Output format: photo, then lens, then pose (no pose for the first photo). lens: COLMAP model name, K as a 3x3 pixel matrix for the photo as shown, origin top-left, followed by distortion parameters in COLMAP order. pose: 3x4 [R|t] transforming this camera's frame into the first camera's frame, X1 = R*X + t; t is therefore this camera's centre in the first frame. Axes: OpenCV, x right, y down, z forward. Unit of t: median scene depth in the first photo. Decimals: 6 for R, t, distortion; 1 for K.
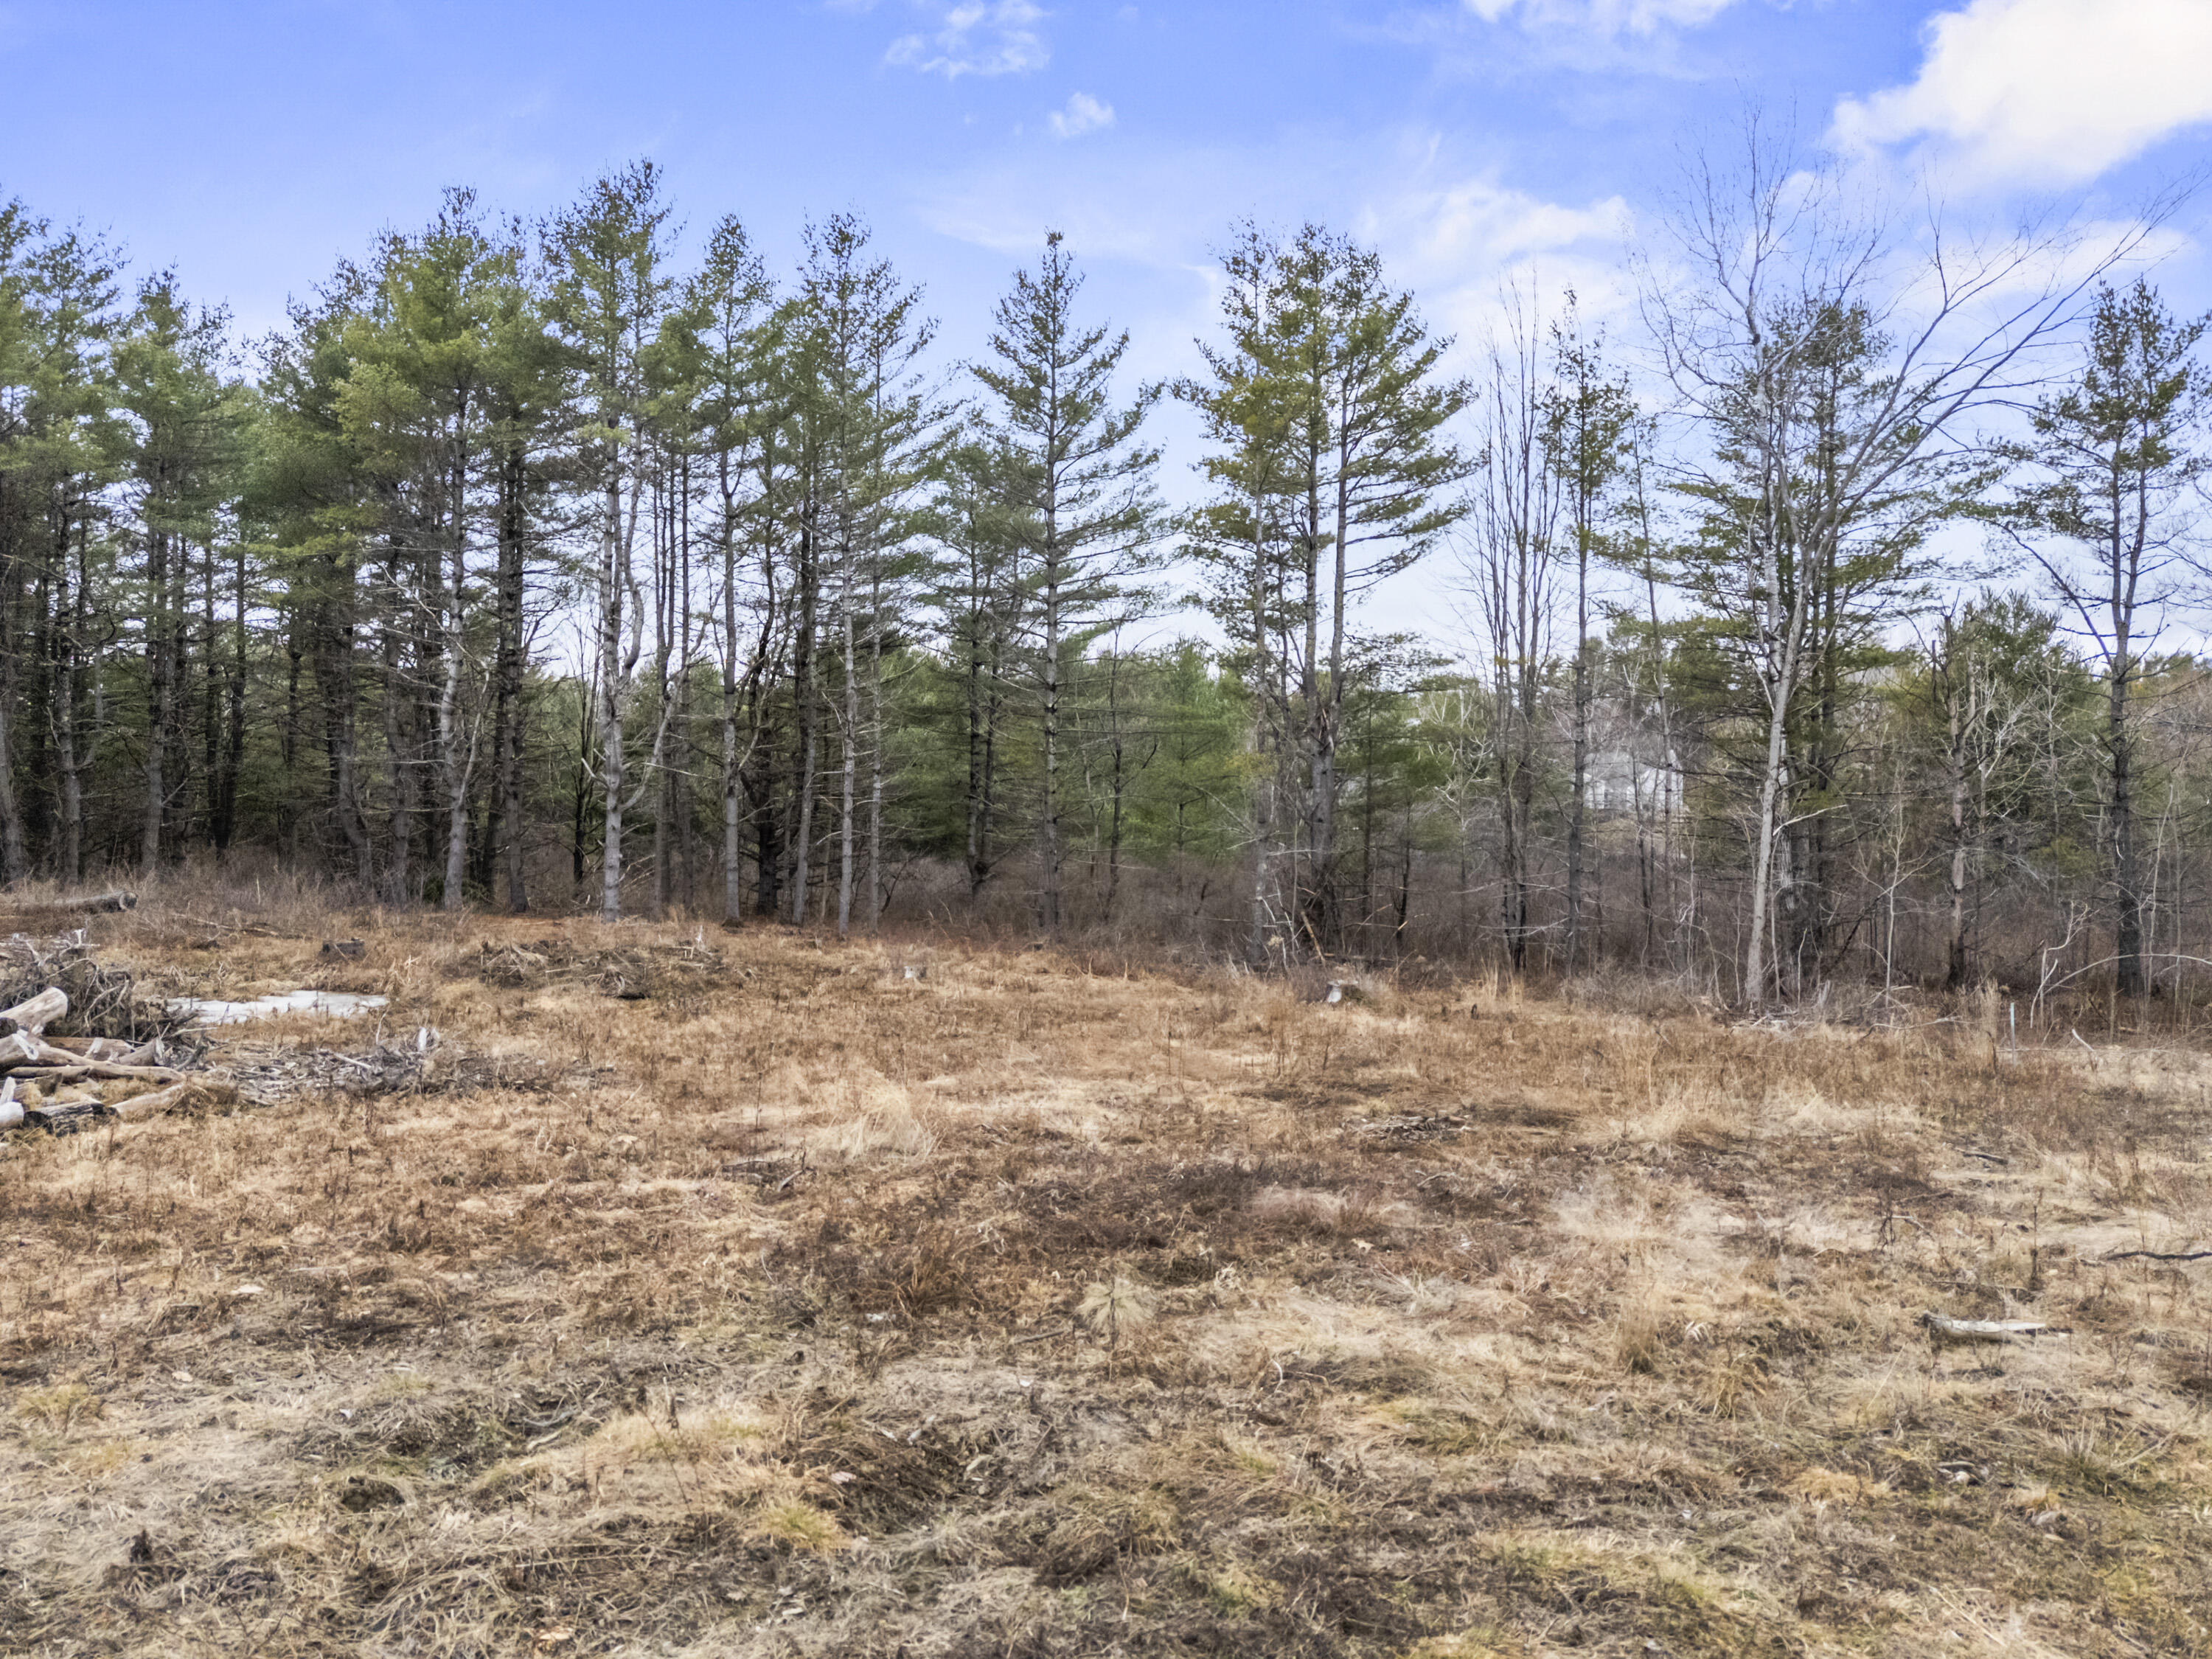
lens RADIAL K [[1610.1, 0, 1103.5], [0, 1610.1, 848.0], [0, 0, 1]] dist [0.049557, -0.038329]
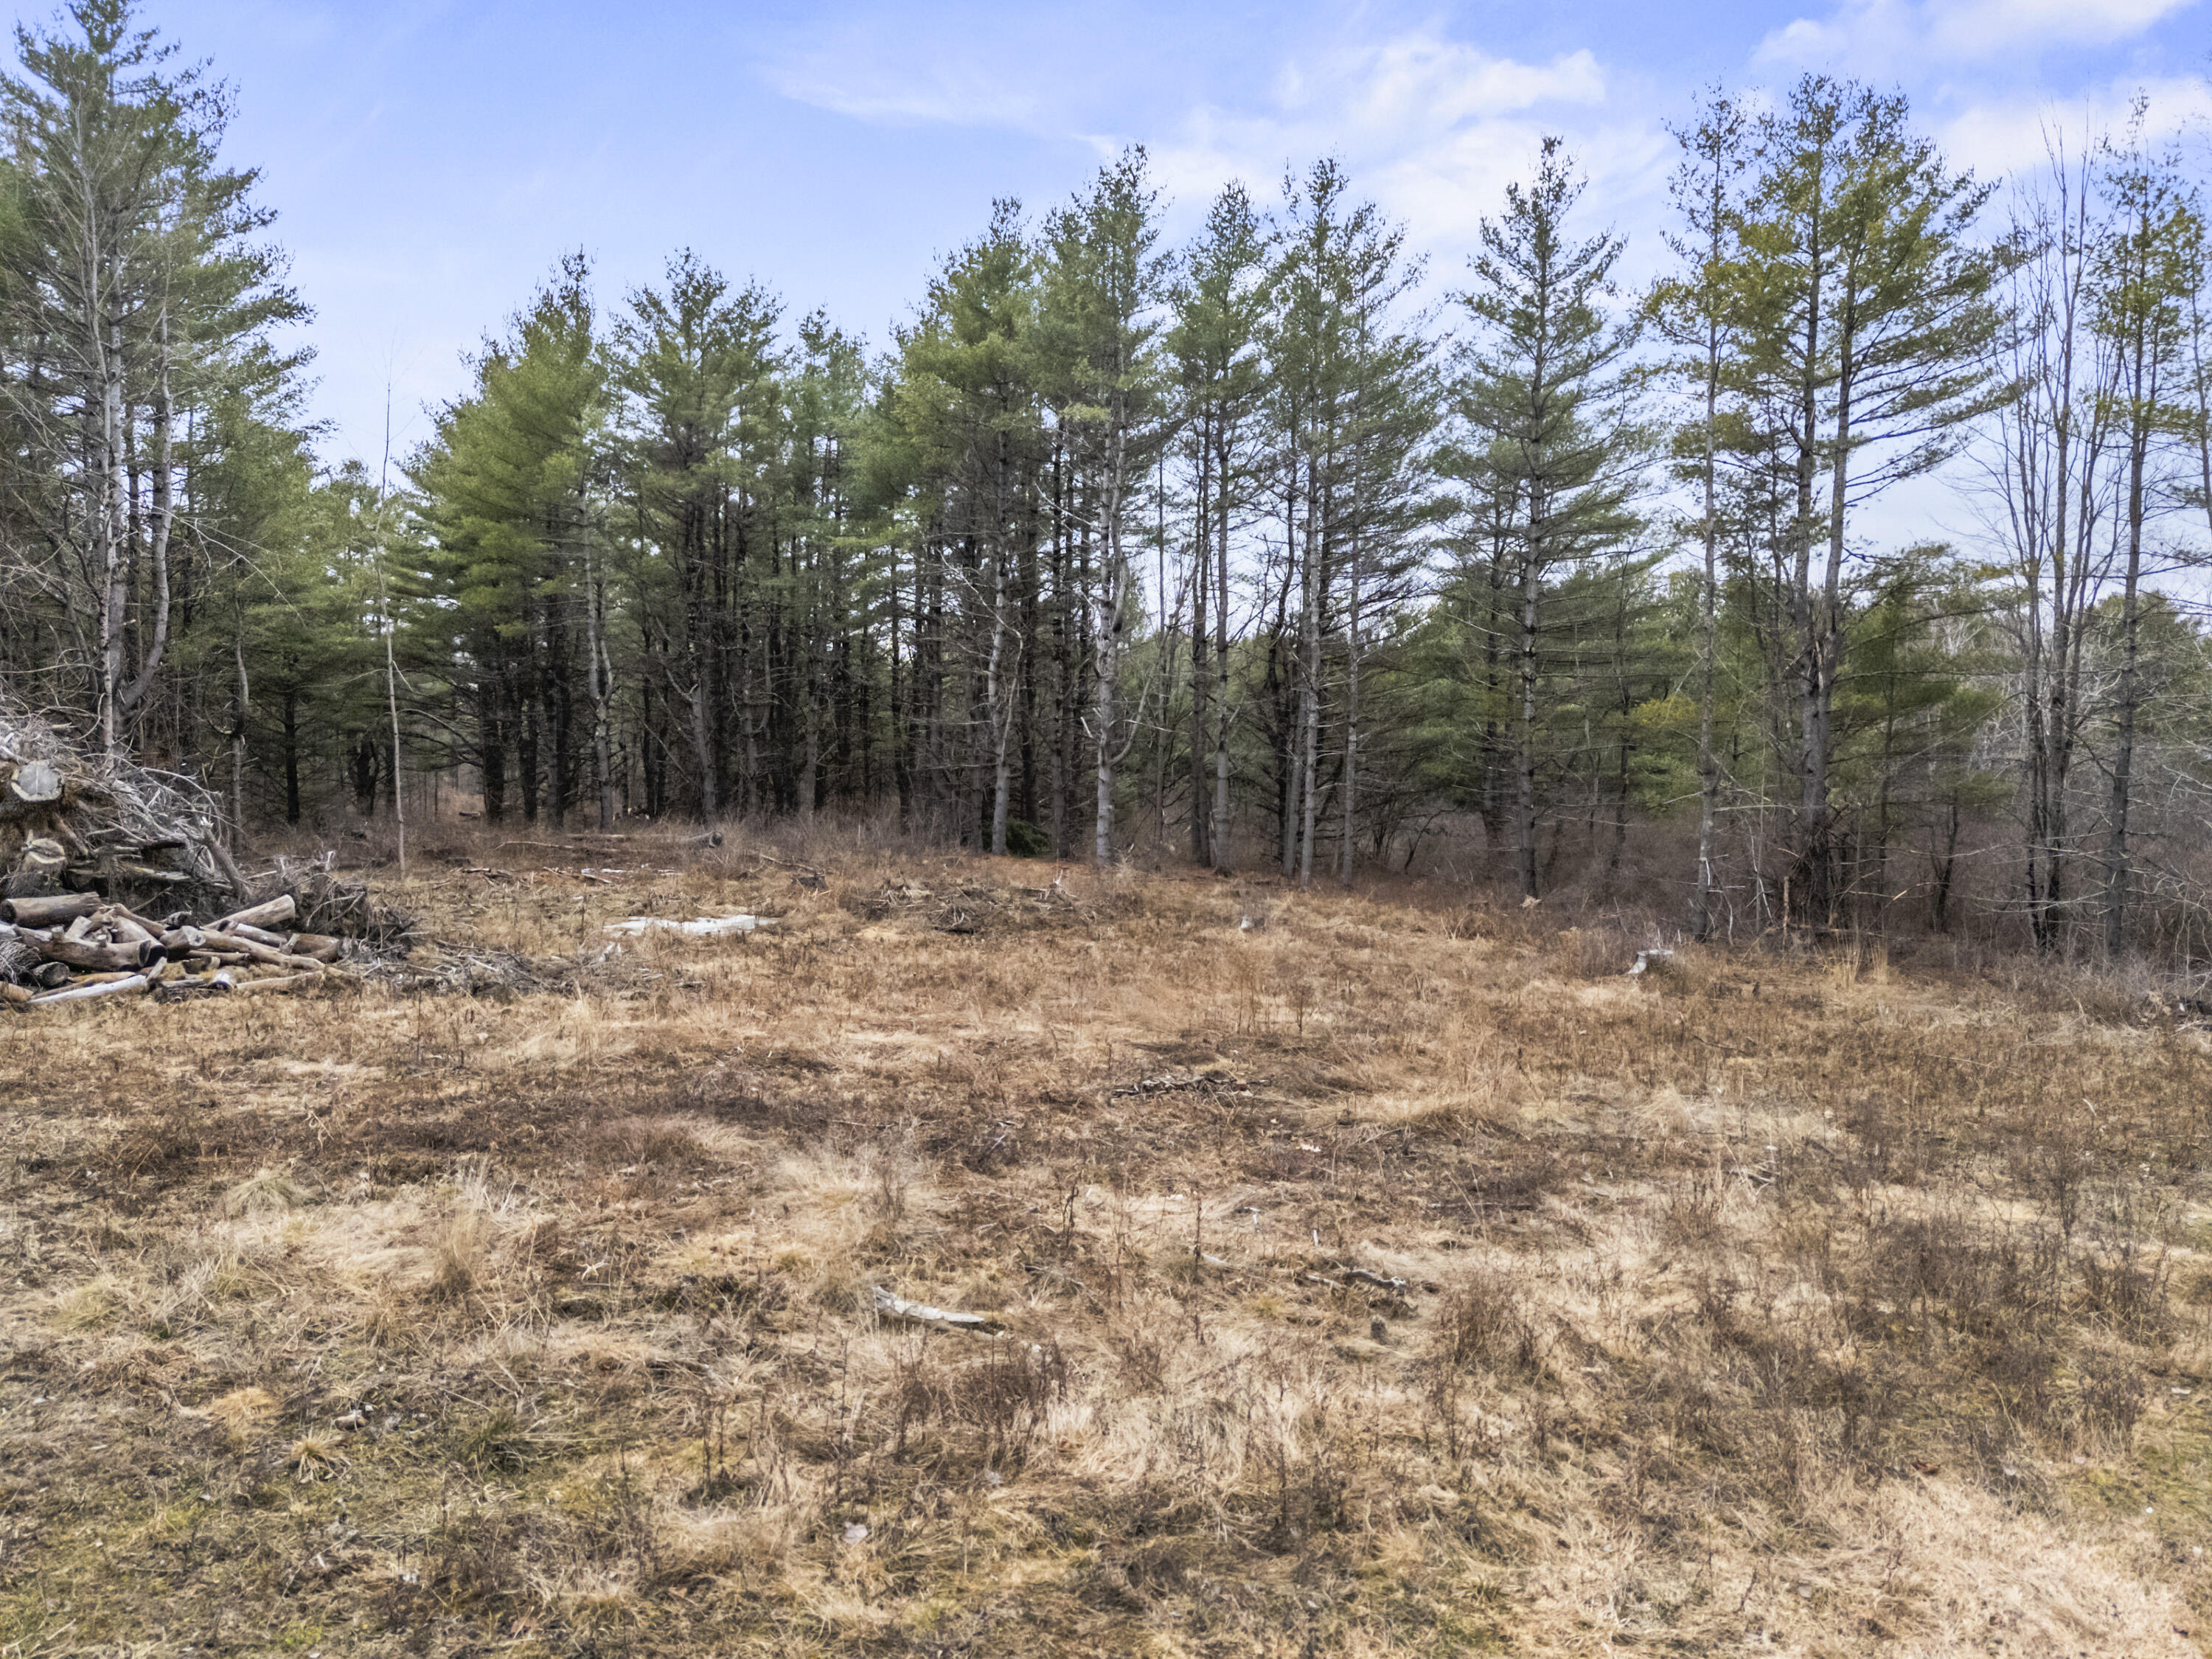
lens RADIAL K [[1610.1, 0, 1087.3], [0, 1610.1, 860.6], [0, 0, 1]] dist [0.049557, -0.038329]
pose [[0.892055, 0.021050, -0.451436, 0.167068], [-0.005440, 0.999342, 0.035849, 0.001905], [0.451893, -0.029524, 0.891583, 0.038200]]
